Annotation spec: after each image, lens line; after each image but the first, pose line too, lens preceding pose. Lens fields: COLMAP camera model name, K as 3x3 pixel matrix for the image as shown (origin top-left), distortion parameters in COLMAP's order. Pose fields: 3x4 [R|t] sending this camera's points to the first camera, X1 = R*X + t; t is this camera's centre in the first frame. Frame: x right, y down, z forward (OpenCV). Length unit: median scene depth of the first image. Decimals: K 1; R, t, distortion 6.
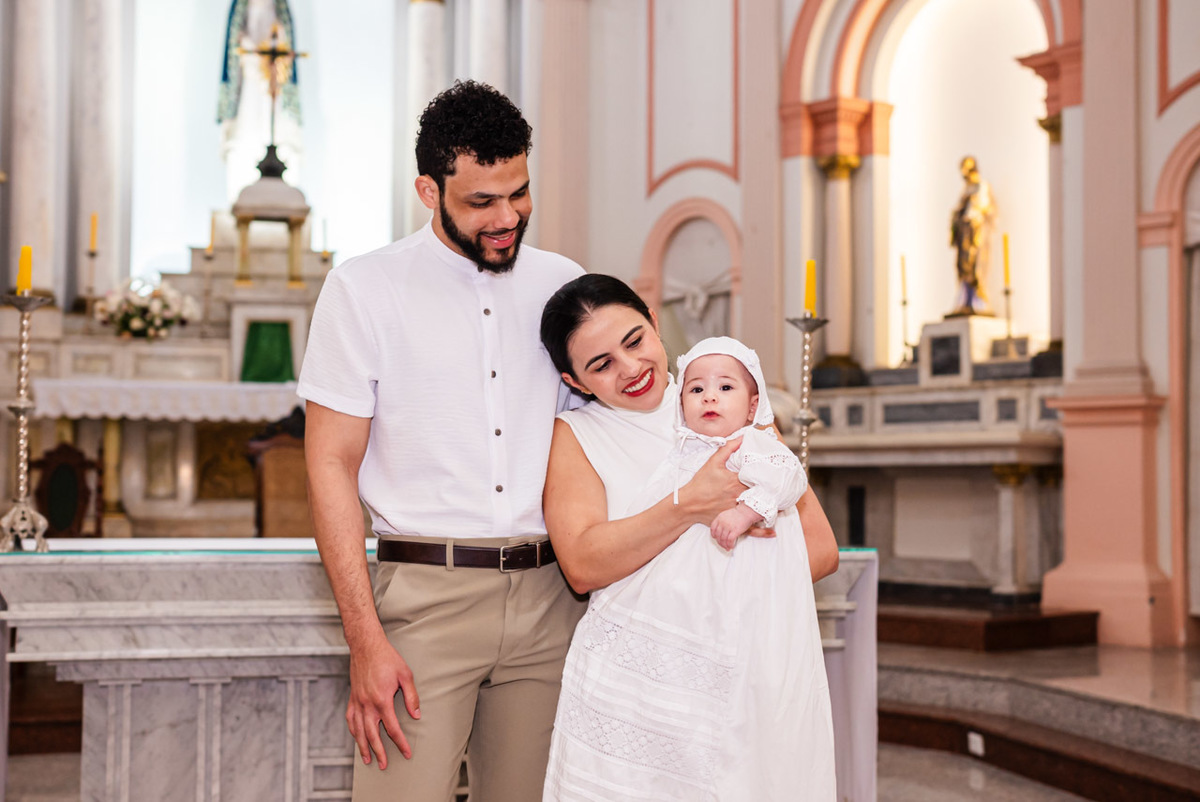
lens RADIAL K [[1819.7, 0, 588.1], [0, 1819.7, 385.0], [0, 0, 1]] dist [-0.045157, 0.563446]
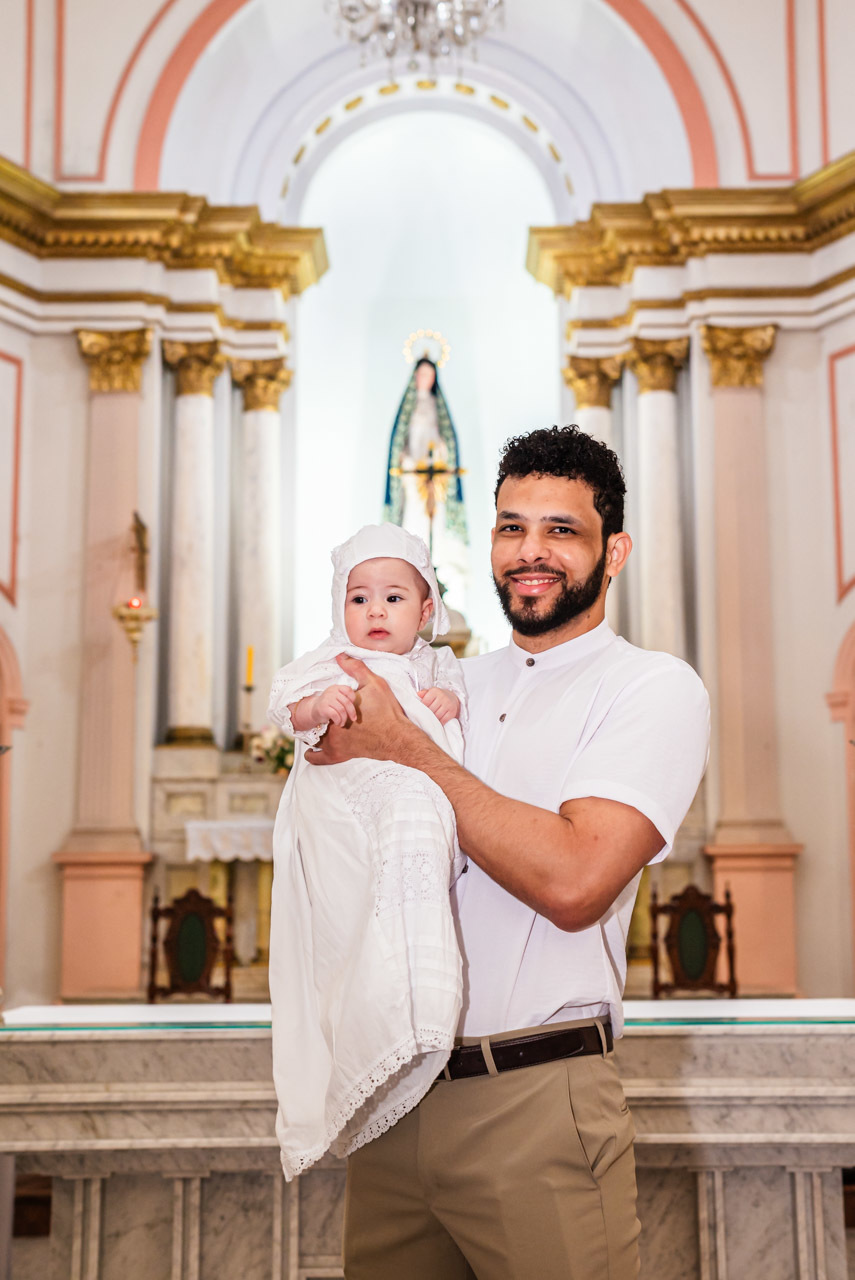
lens RADIAL K [[1902.8, 0, 454.8], [0, 1902.8, 610.6], [0, 0, 1]] dist [-0.036838, 0.509428]
pose [[0.976132, -0.046228, -0.212202, 0.054398], [0.023777, 0.993958, -0.107159, -0.002814], [0.215873, 0.099555, 0.971333, 0.045001]]
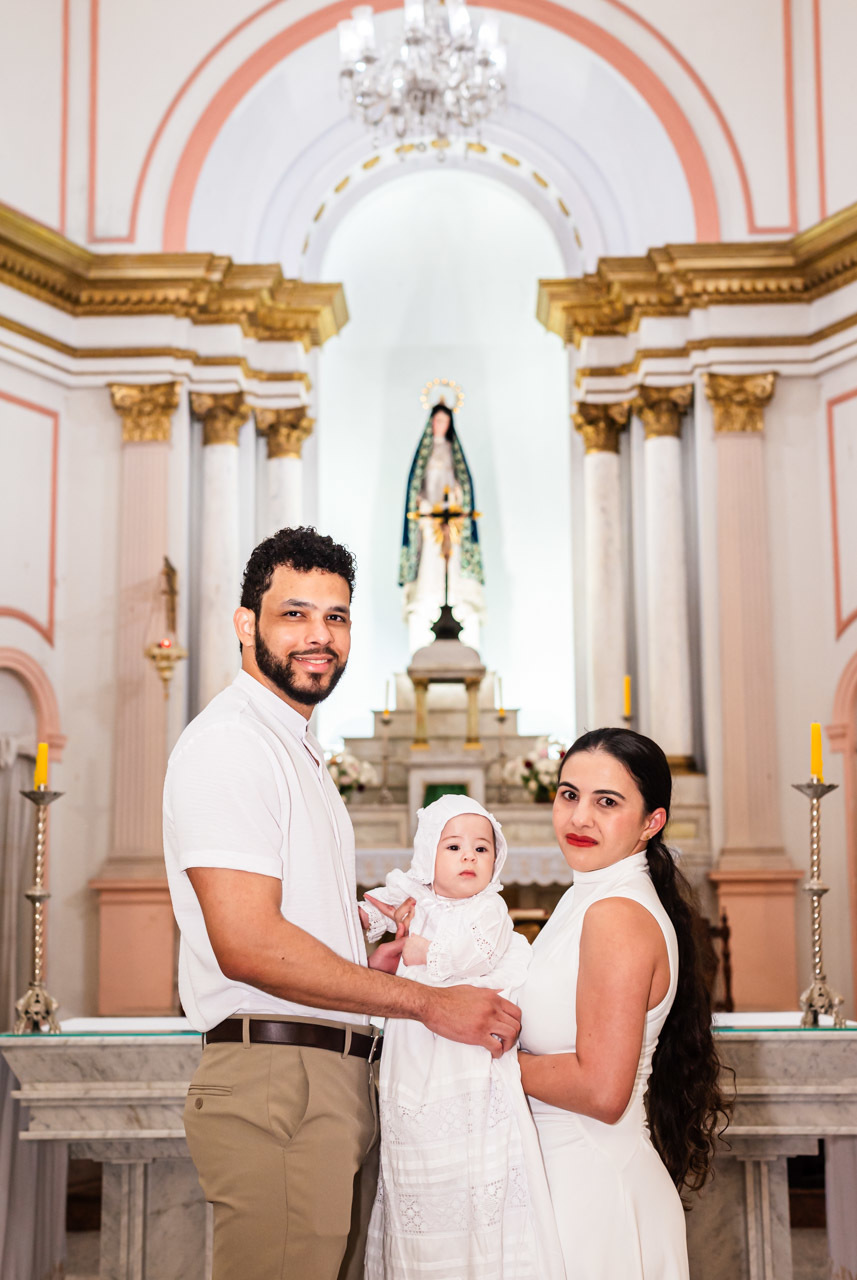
lens RADIAL K [[1919.7, 0, 426.4], [0, 1919.7, 625.3], [0, 0, 1]] dist [0.001912, 0.197707]
pose [[0.968977, -0.052533, -0.241504, 0.077885], [0.026144, 0.993453, -0.111206, -0.005535], [0.245765, 0.101442, 0.964007, -0.017556]]
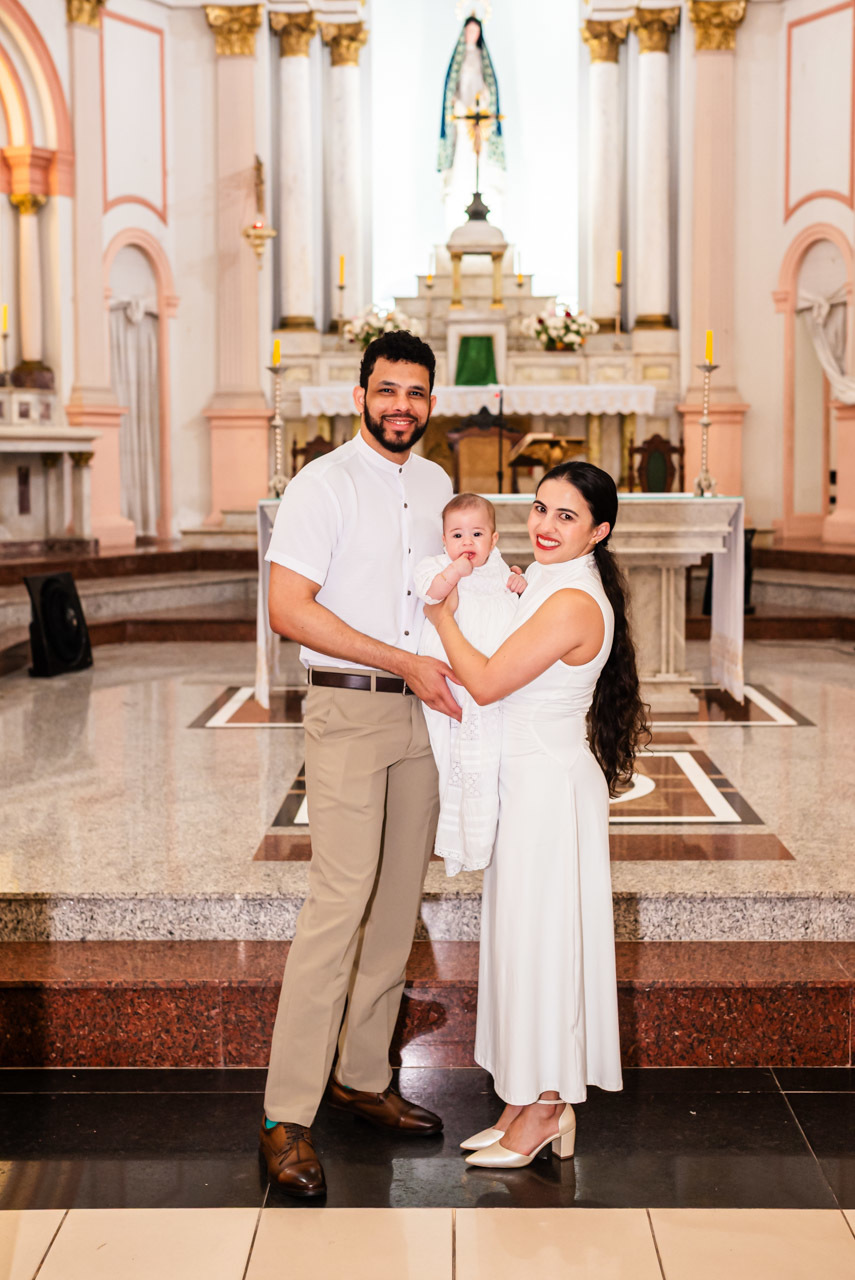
lens RADIAL K [[2017.4, 0, 432.1], [0, 2017.4, 625.0], [0, 0, 1]] dist [-0.040993, 0.525325]
pose [[0.970394, 0.009658, -0.241334, 0.151077], [0.022588, 0.991192, 0.130496, -0.021544], [0.240469, -0.132083, 0.961628, -0.430822]]
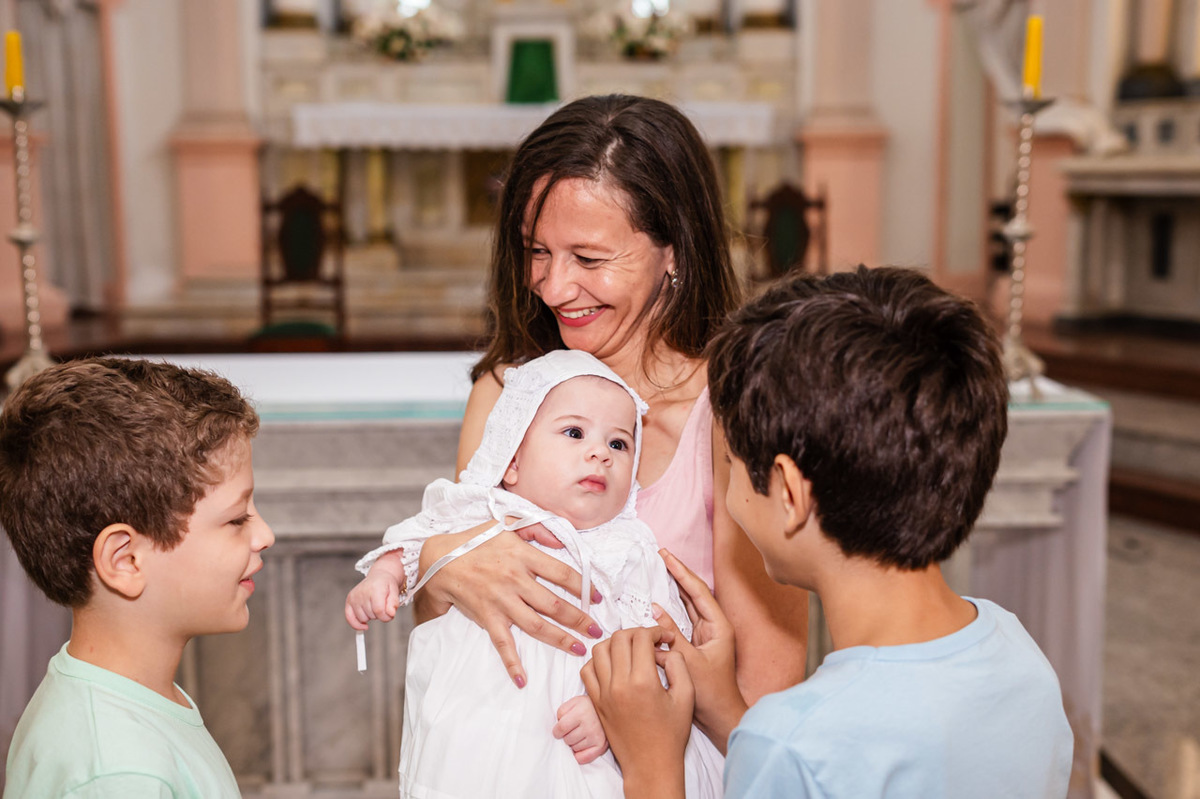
lens RADIAL K [[1690.2, 0, 605.0], [0, 1690.2, 401.2], [0, 0, 1]] dist [-0.002651, 0.544913]
pose [[0.981857, 0.018674, -0.188699, 0.038066], [0.019240, 0.980191, 0.197117, -0.025482], [0.188642, -0.197171, 0.962049, 0.121333]]
